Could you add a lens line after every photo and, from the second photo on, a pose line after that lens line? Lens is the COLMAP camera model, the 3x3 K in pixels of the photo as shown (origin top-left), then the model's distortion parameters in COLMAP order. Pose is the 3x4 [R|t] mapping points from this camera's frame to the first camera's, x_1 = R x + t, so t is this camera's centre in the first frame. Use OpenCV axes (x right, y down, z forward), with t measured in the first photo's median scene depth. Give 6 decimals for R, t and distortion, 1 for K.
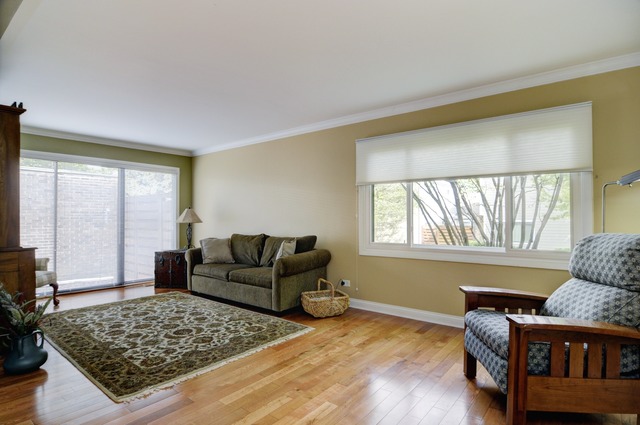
lens RADIAL K [[341.4, 0, 318.8], [0, 341.4, 213.8], [0, 0, 1]] dist [-0.014761, -0.002694]
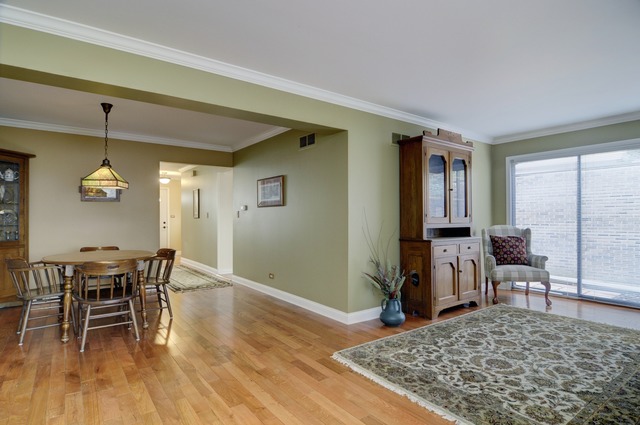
lens RADIAL K [[341.4, 0, 319.8], [0, 341.4, 216.2], [0, 0, 1]] dist [-0.014761, -0.002694]
pose [[-0.258504, -0.002559, -0.966007, 0.387218], [0.018809, 0.999794, -0.007681, 0.007497], [0.965827, -0.020155, -0.258402, 0.693226]]
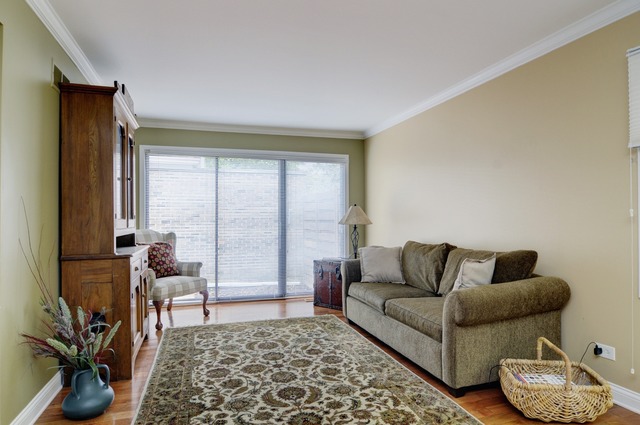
lens RADIAL K [[385.2, 0, 318.5], [0, 385.2, 214.4], [0, 0, 1]] dist [-0.008093, -0.009579]
pose [[0.829938, -0.008103, -0.557796, 0.049227], [0.010544, 0.999944, 0.001162, 0.003072], [0.557755, -0.006846, 0.829977, 0.357368]]
